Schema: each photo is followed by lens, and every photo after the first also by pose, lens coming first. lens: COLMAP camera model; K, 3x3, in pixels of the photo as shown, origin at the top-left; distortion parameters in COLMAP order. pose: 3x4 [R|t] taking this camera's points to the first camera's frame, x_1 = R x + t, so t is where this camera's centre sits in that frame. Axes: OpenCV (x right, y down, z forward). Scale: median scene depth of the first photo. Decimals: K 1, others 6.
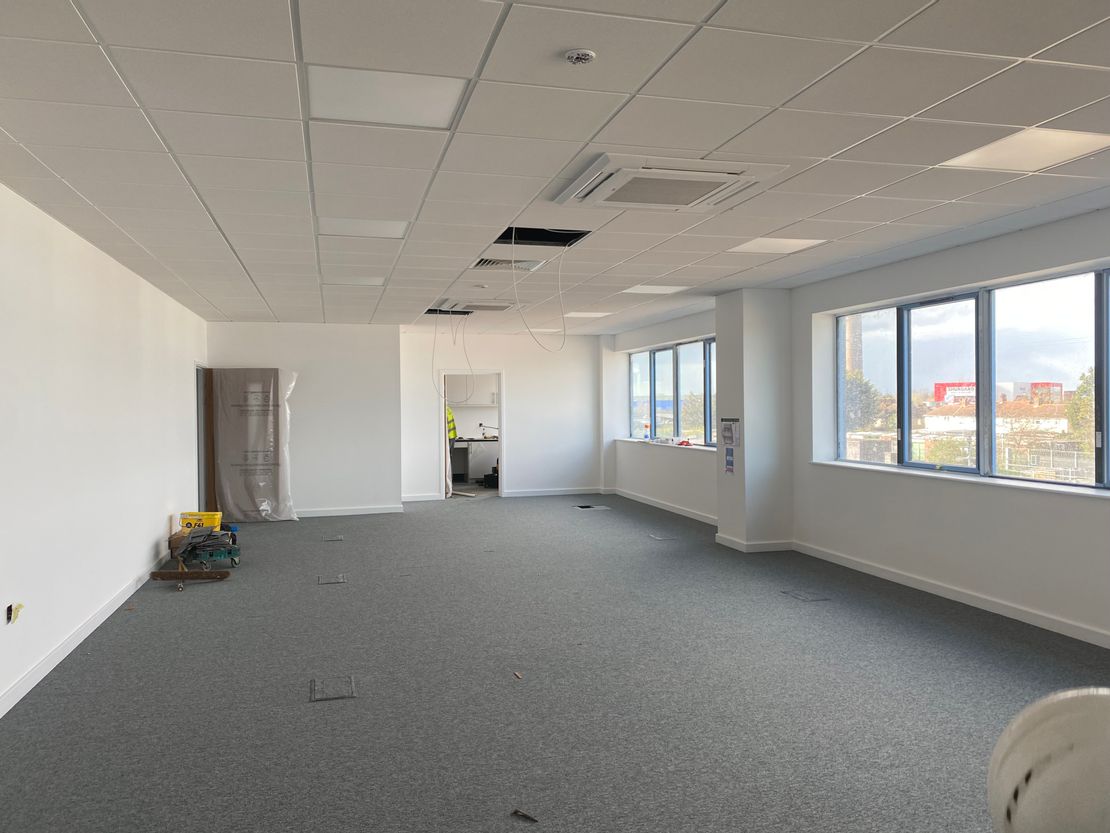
lens RADIAL K [[875.3, 0, 555.0], [0, 875.3, 416.5], [0, 0, 1]] dist [-0.000689, -0.000800]
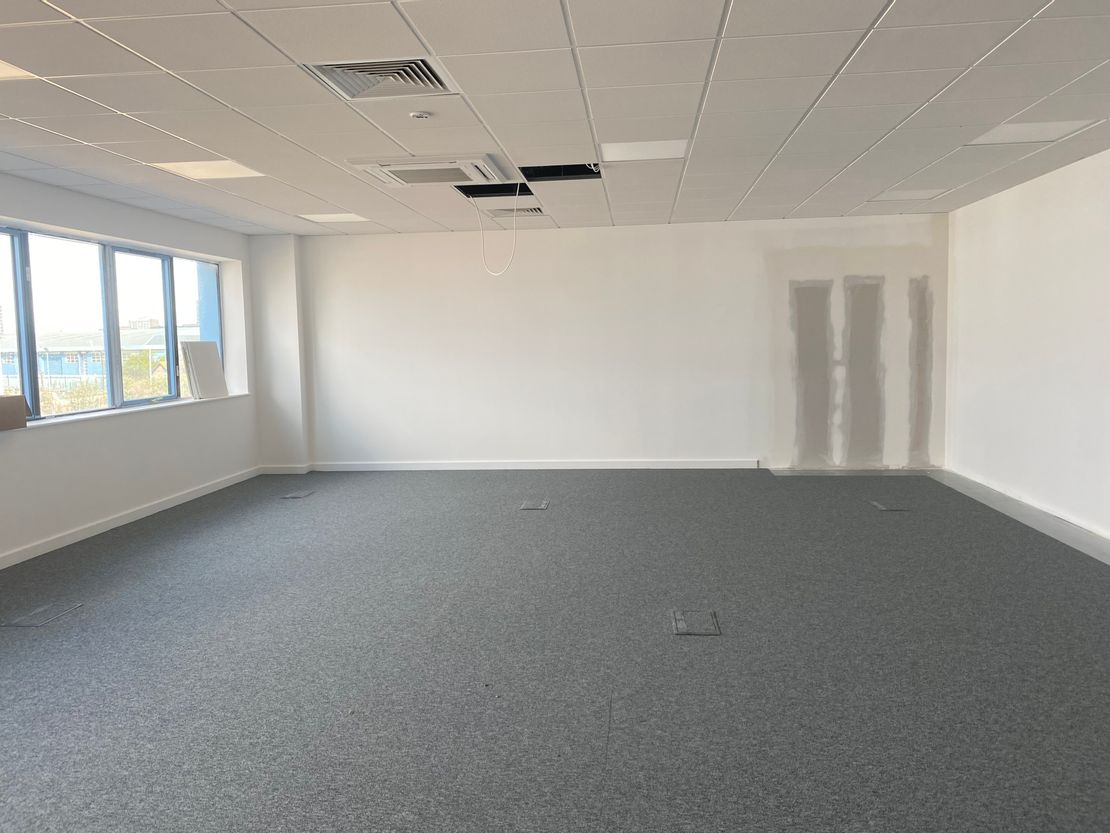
lens RADIAL K [[875.3, 0, 555.0], [0, 875.3, 416.5], [0, 0, 1]] dist [-0.000689, -0.000800]
pose [[-0.941095, -0.013534, 0.337872, -0.434960], [0.023464, 0.994176, 0.105179, -0.028390], [-0.337328, 0.106911, -0.935296, 1.856333]]
